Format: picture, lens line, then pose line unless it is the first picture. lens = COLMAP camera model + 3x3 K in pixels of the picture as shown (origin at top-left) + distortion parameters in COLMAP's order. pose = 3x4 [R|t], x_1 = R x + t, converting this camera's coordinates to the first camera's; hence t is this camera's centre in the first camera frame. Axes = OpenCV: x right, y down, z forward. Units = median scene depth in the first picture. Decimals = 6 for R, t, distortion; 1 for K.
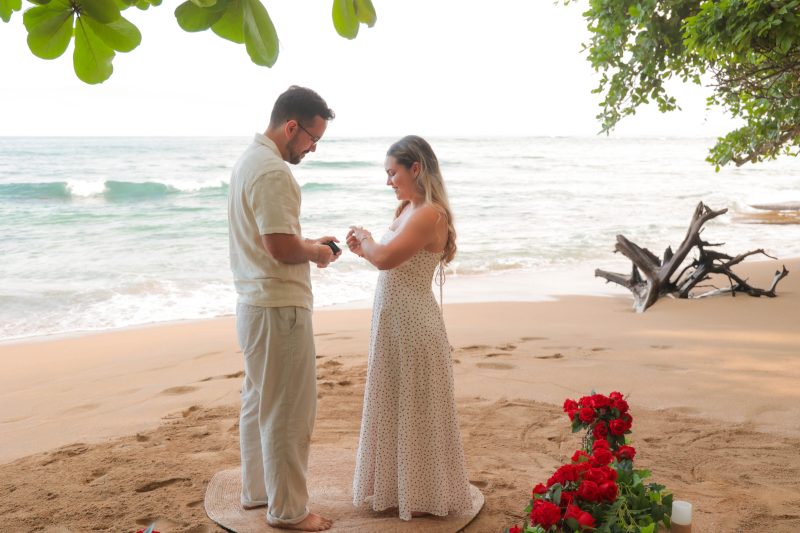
lens RADIAL K [[728.8, 0, 400.0], [0, 728.8, 266.5], [0, 0, 1]] dist [0.007873, 0.001405]
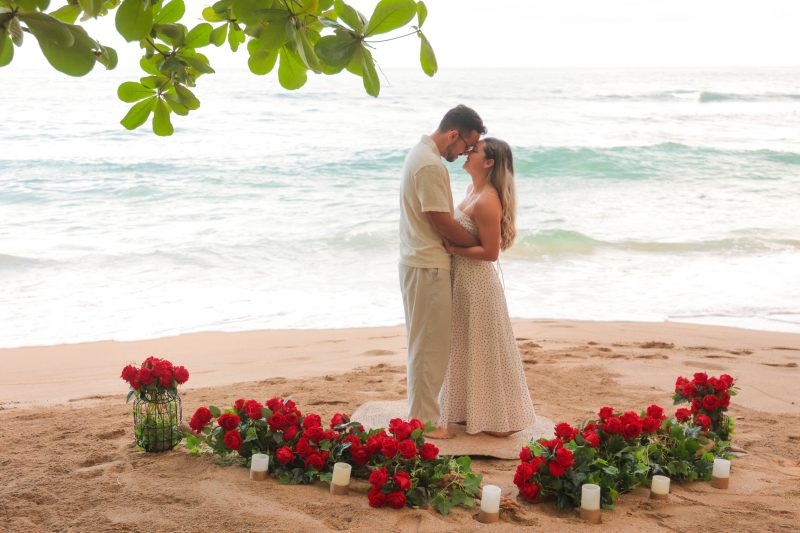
lens RADIAL K [[1040.4, 0, 403.3], [0, 1040.4, 258.1], [0, 0, 1]] dist [0.008670, 0.028877]
pose [[0.927310, 0.066885, -0.368269, 0.482087], [-0.066529, 0.997691, 0.013680, 0.017600], [0.368334, 0.011815, 0.929619, -0.680214]]
